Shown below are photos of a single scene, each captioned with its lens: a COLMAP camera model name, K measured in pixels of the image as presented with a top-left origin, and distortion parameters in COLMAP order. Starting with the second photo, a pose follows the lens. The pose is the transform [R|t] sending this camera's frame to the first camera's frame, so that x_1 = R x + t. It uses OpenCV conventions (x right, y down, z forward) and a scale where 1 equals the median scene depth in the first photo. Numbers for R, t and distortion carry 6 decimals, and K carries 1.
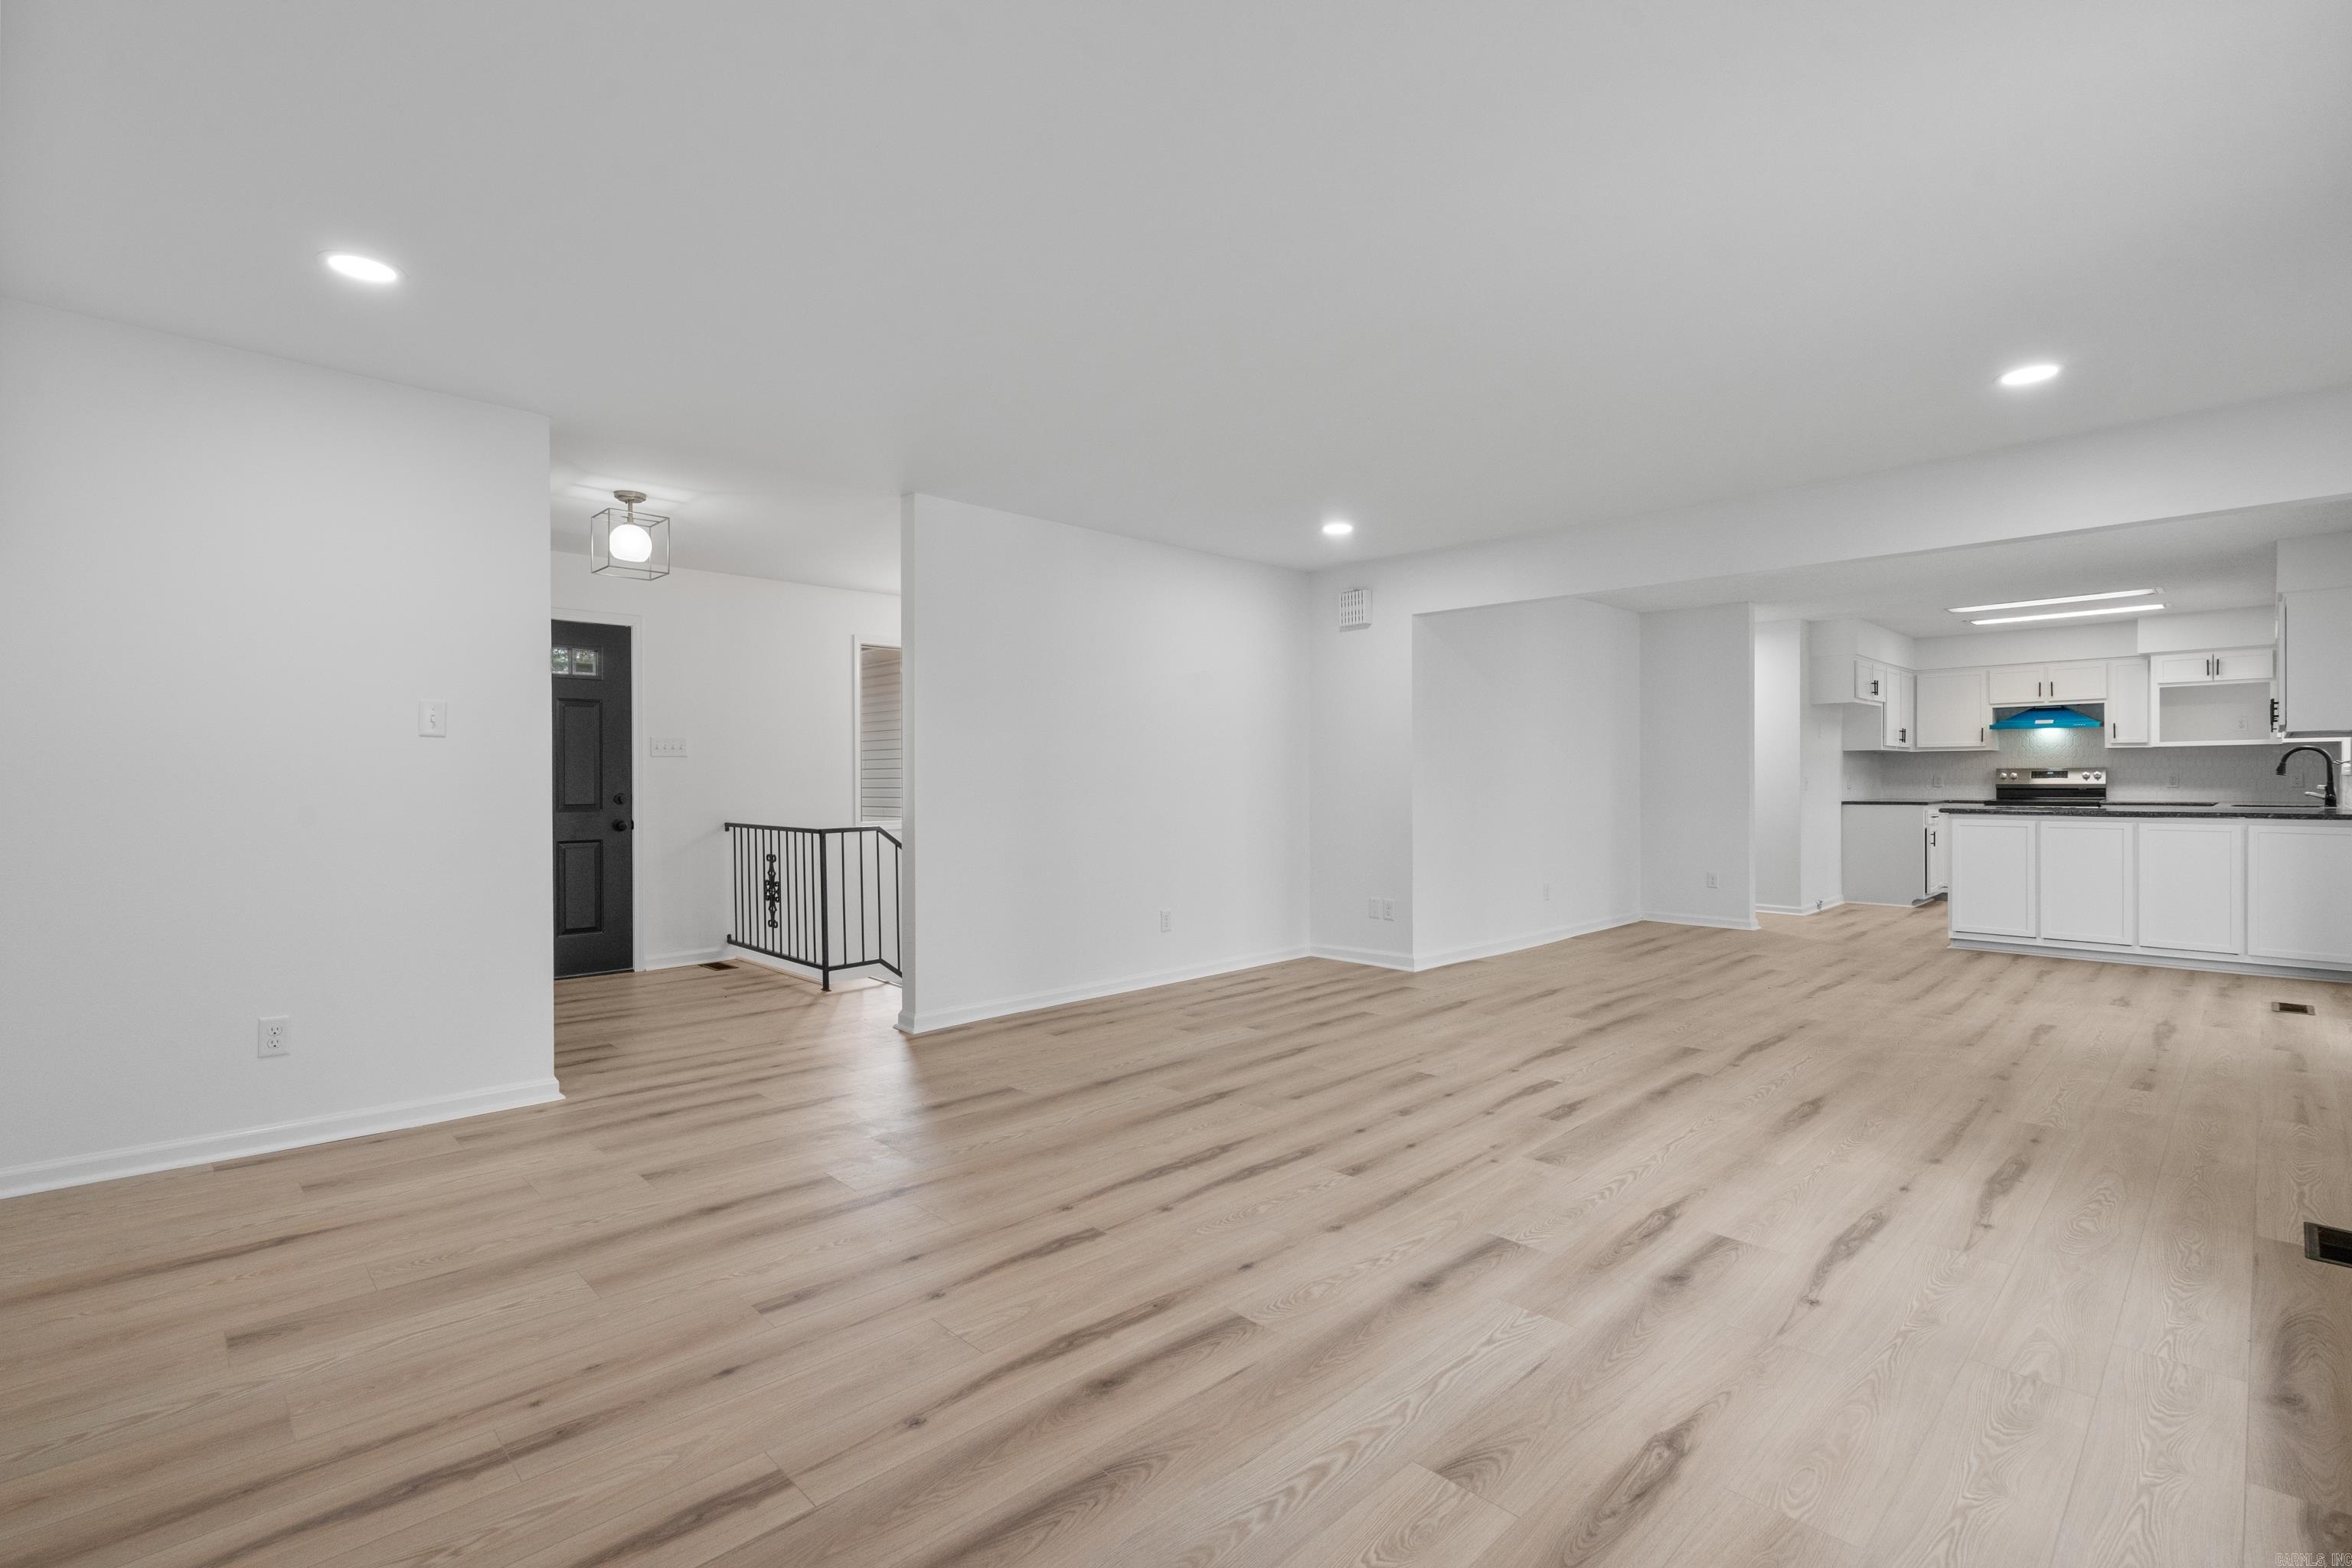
lens RADIAL K [[1066.2, 0, 1176.0], [0, 1066.2, 784.0], [0, 0, 1]] dist [-0.003855, 0.000673]
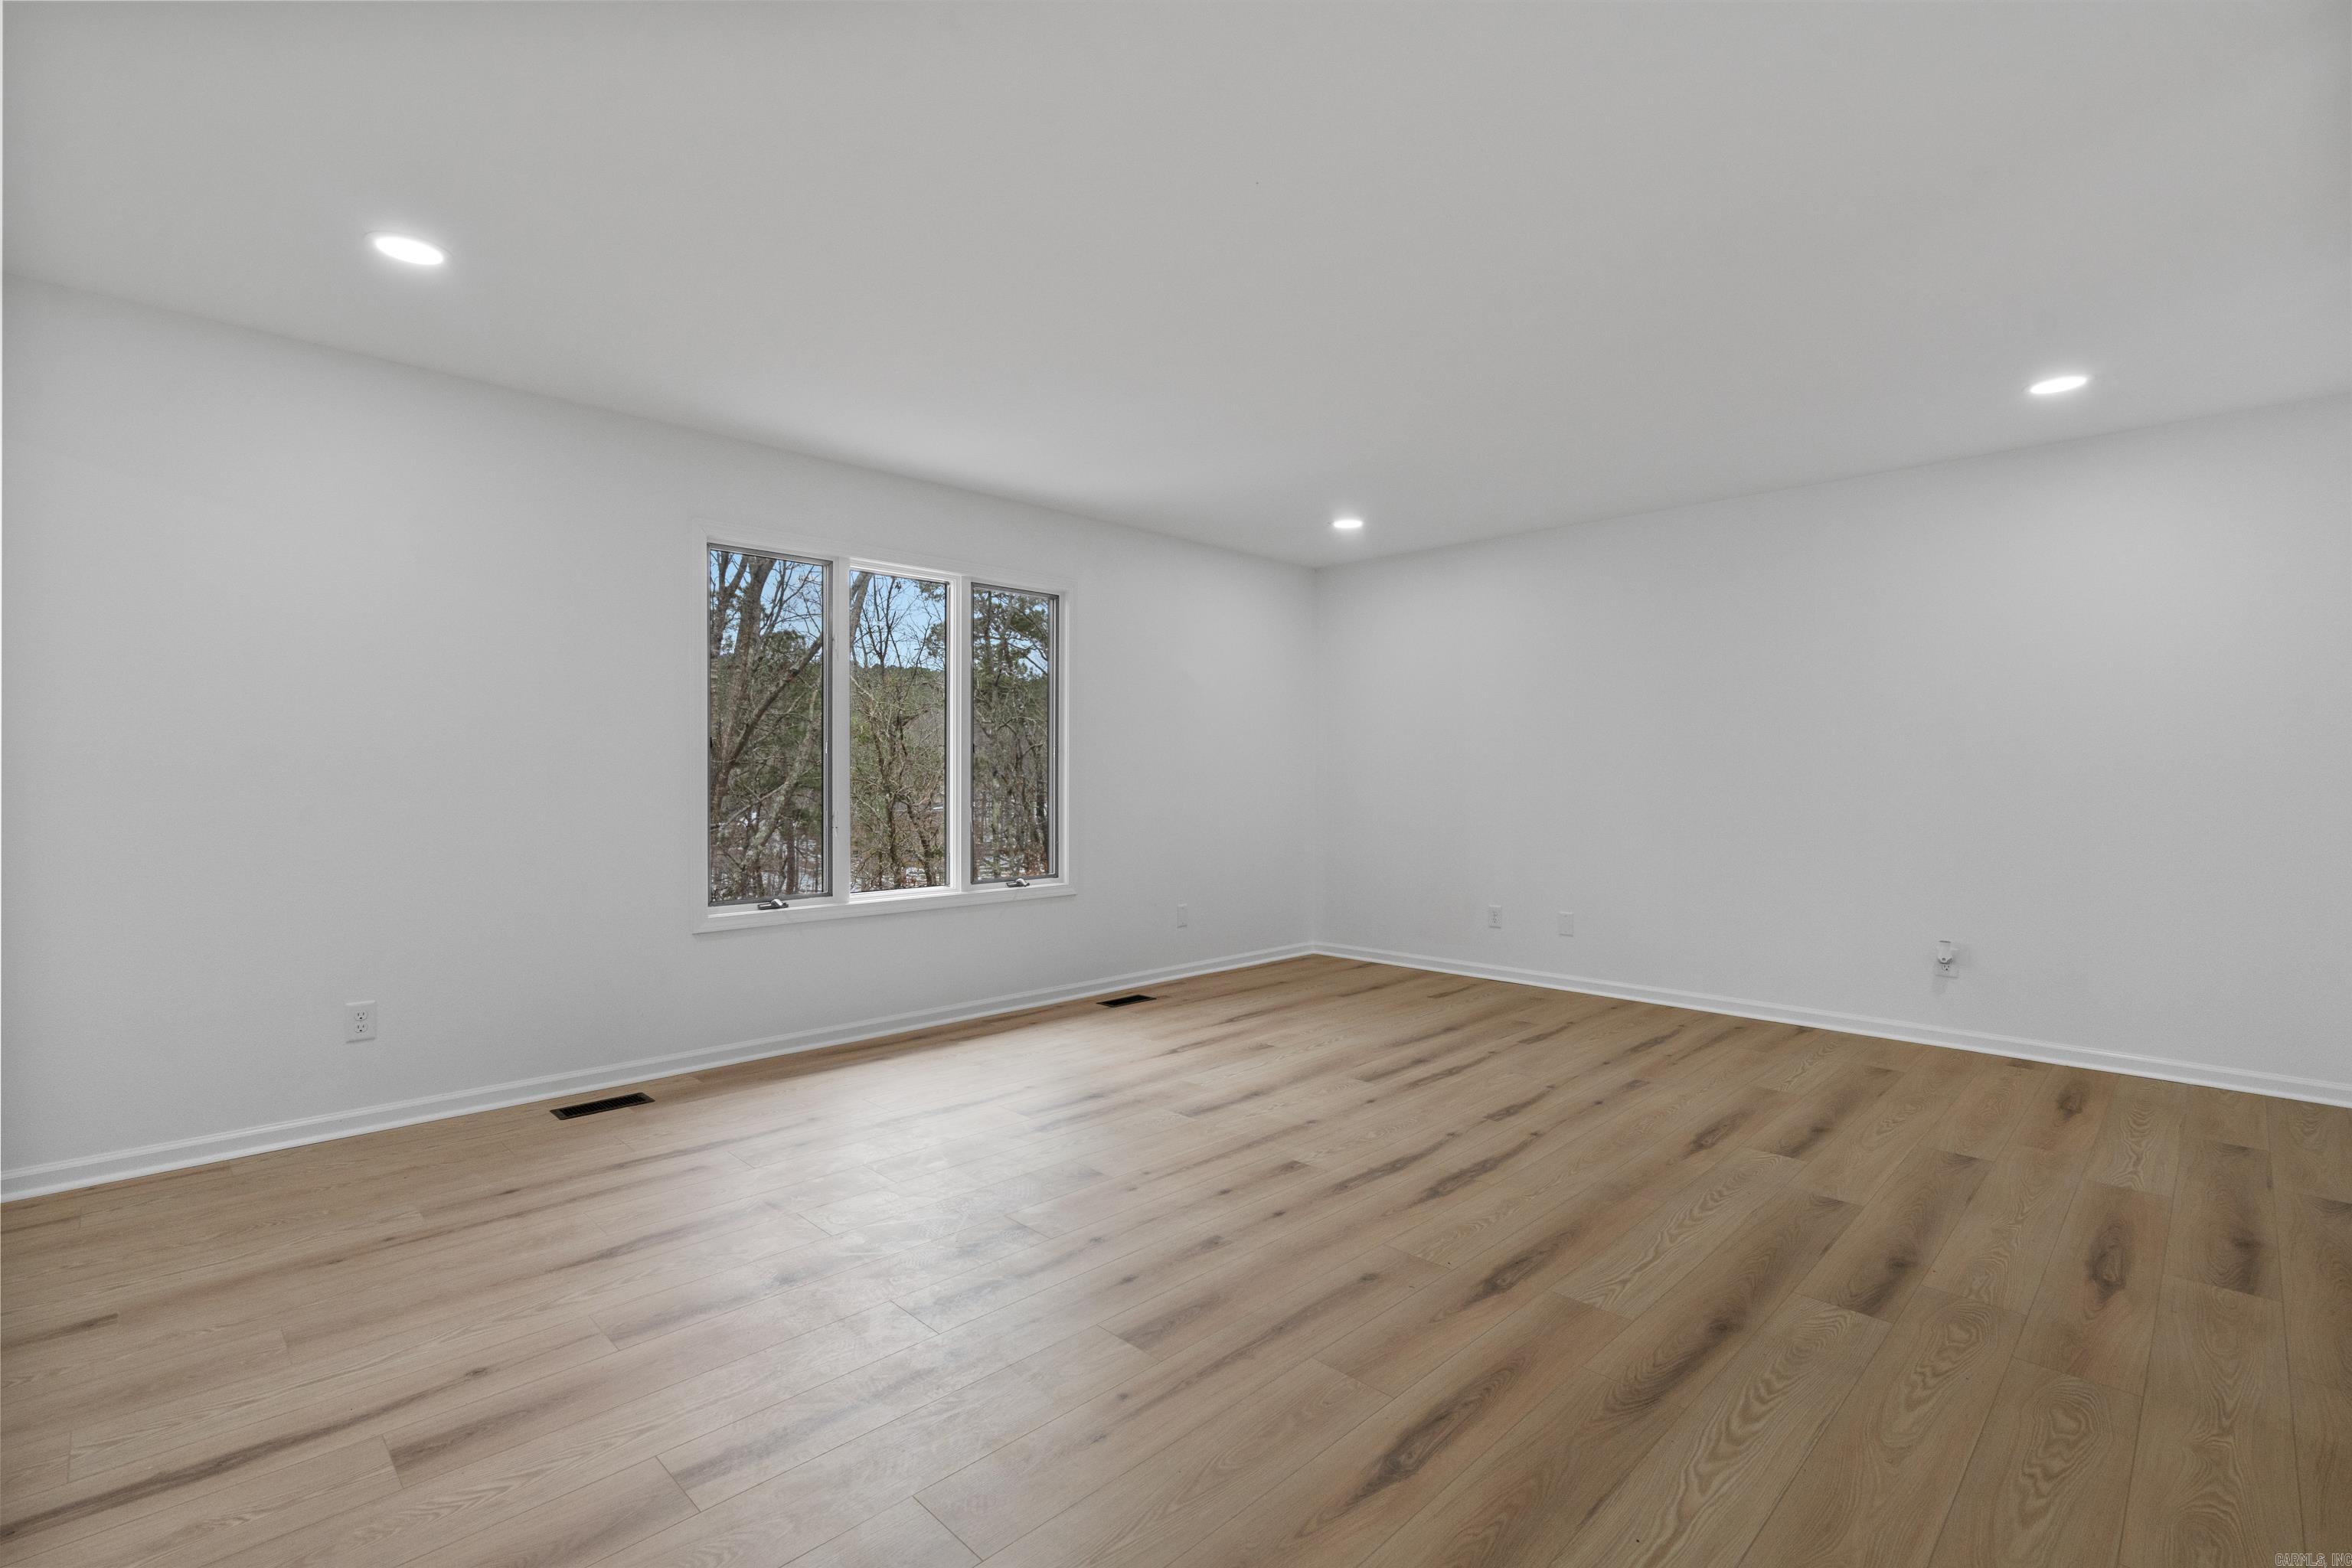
lens RADIAL K [[1066.2, 0, 1176.0], [0, 1066.2, 784.0], [0, 0, 1]] dist [-0.003855, 0.000673]
pose [[-0.999887, 0.000614, -0.015008, 0.231222], [0.000444, 0.999936, 0.011321, -0.006992], [0.015014, 0.011313, -0.999823, 1.586220]]
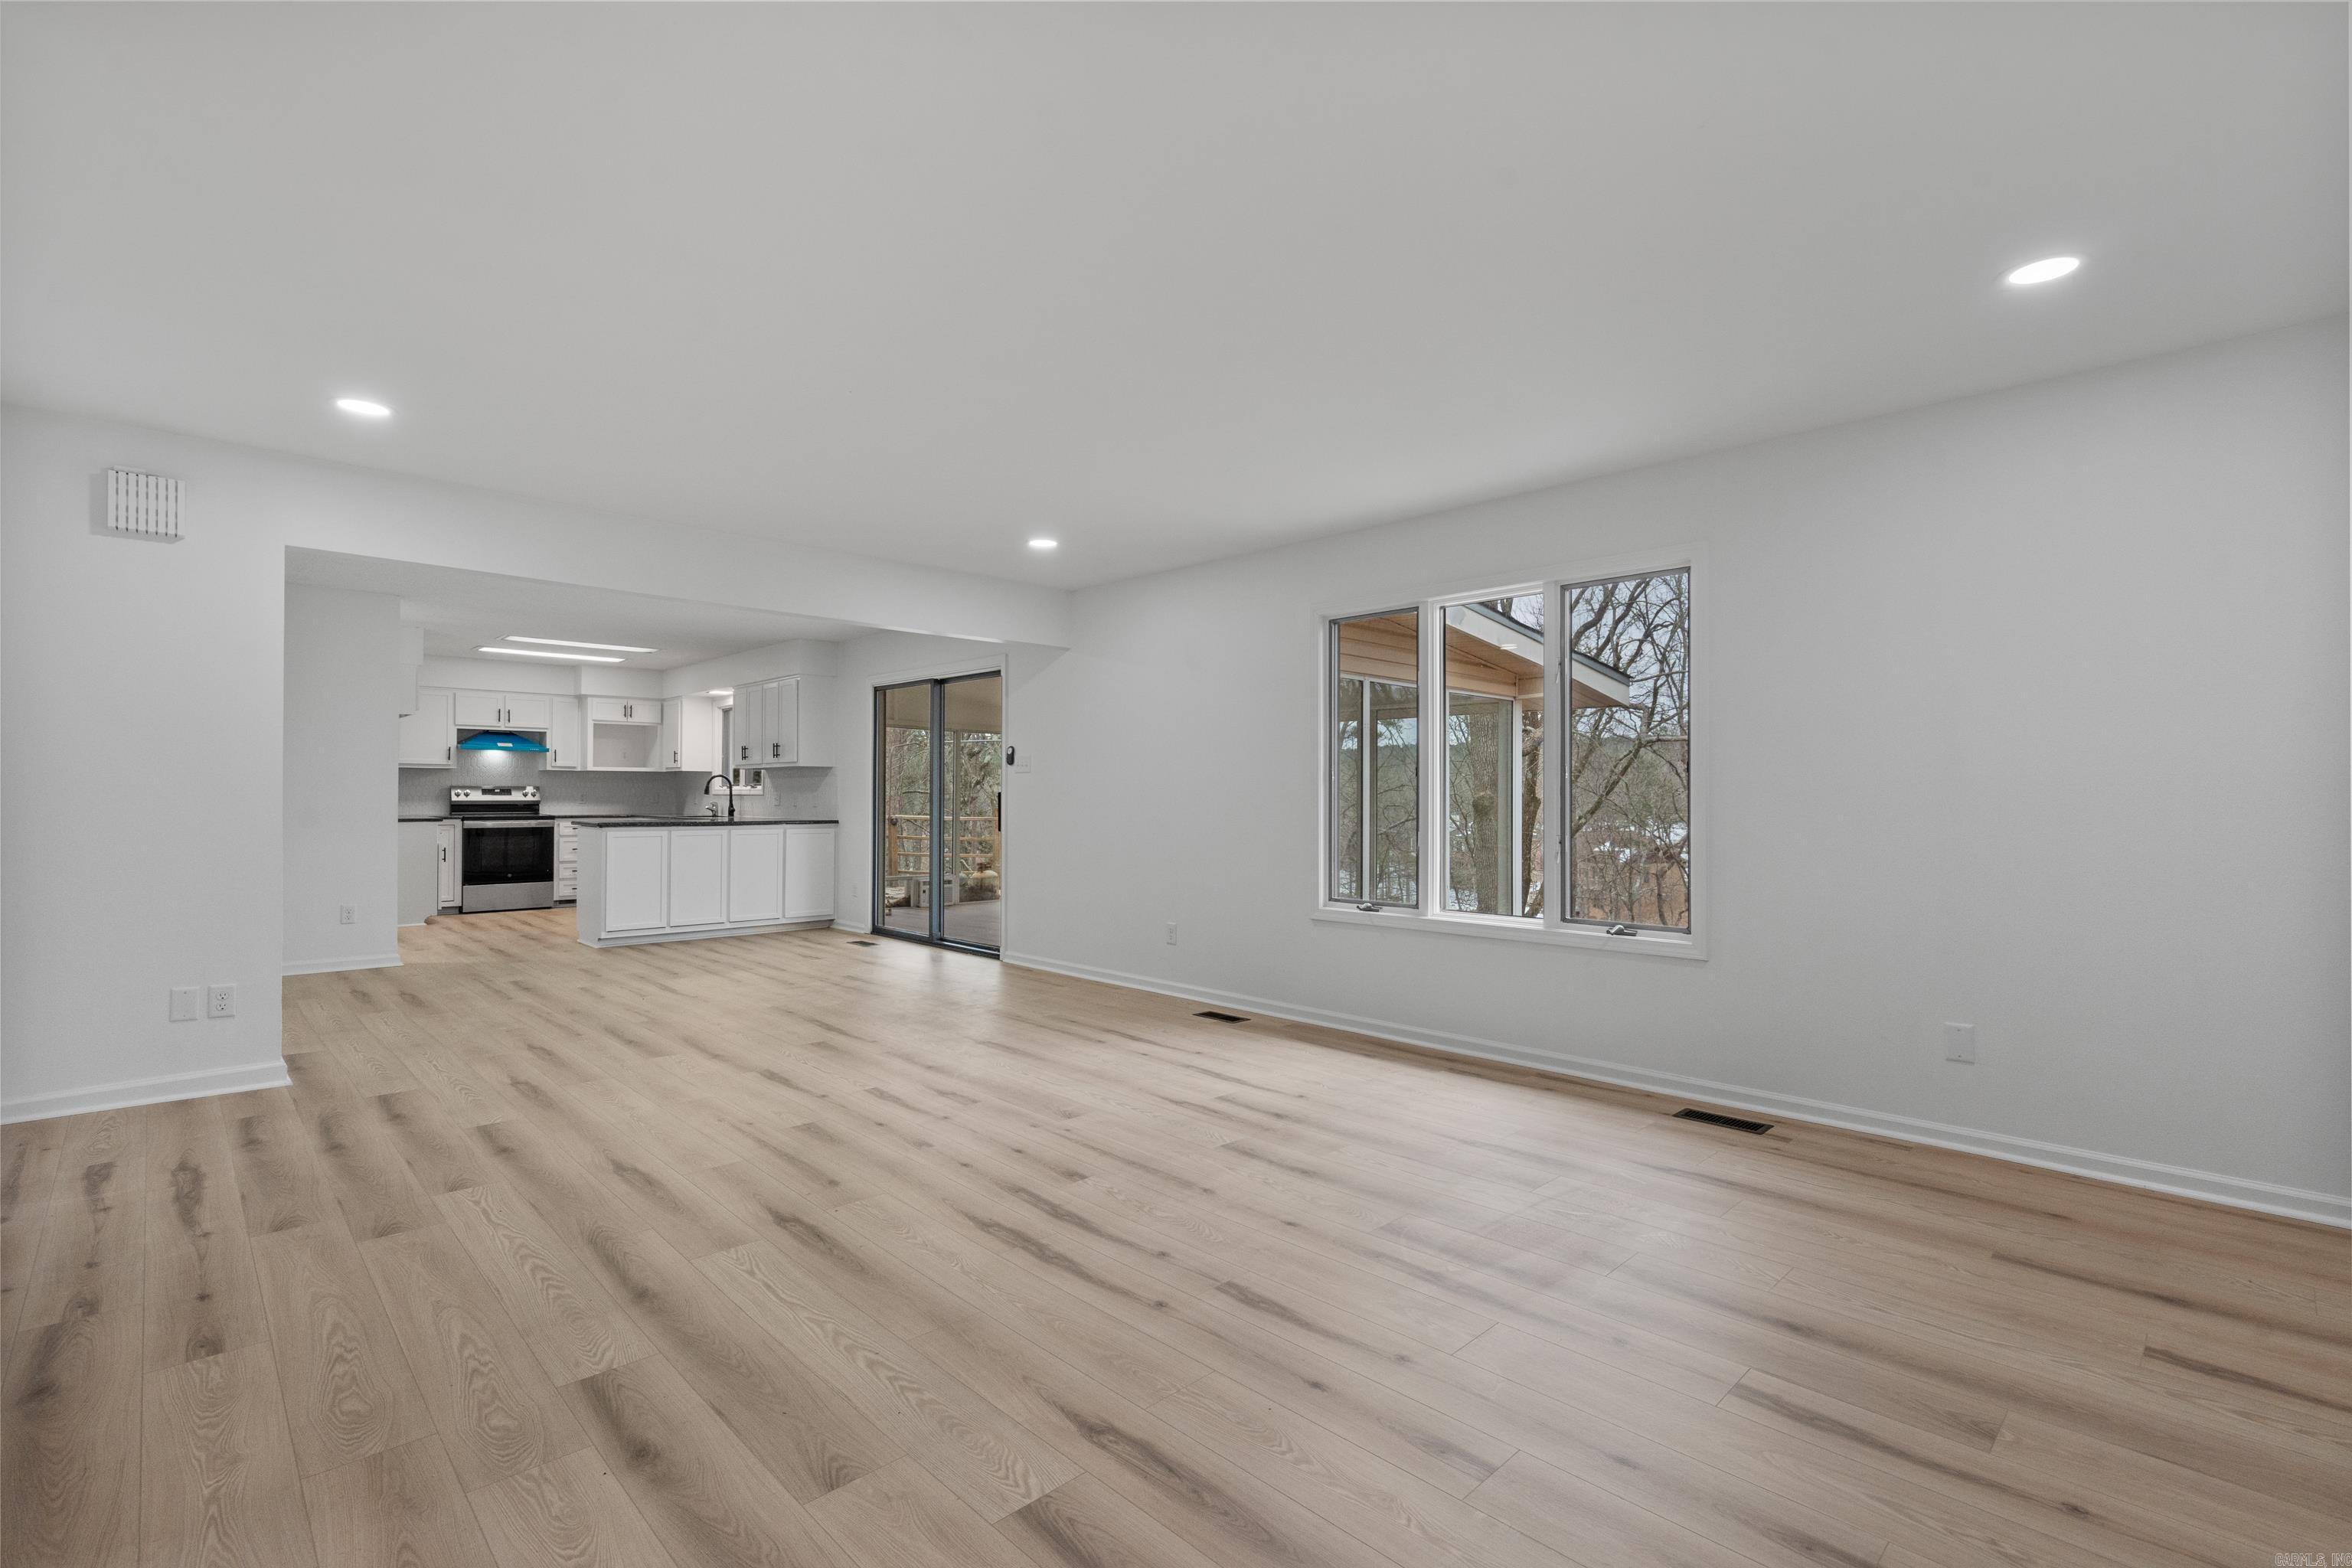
lens RADIAL K [[1061.3, 0, 1161.1], [0, 1061.3, 789.3], [0, 0, 1]] dist [0.000850, -0.000843]
pose [[0.012236, 0.010390, 0.999871, -0.690004], [-0.000747, 0.999946, -0.010382, -0.002169], [-0.999925, -0.000620, 0.012243, 0.716650]]
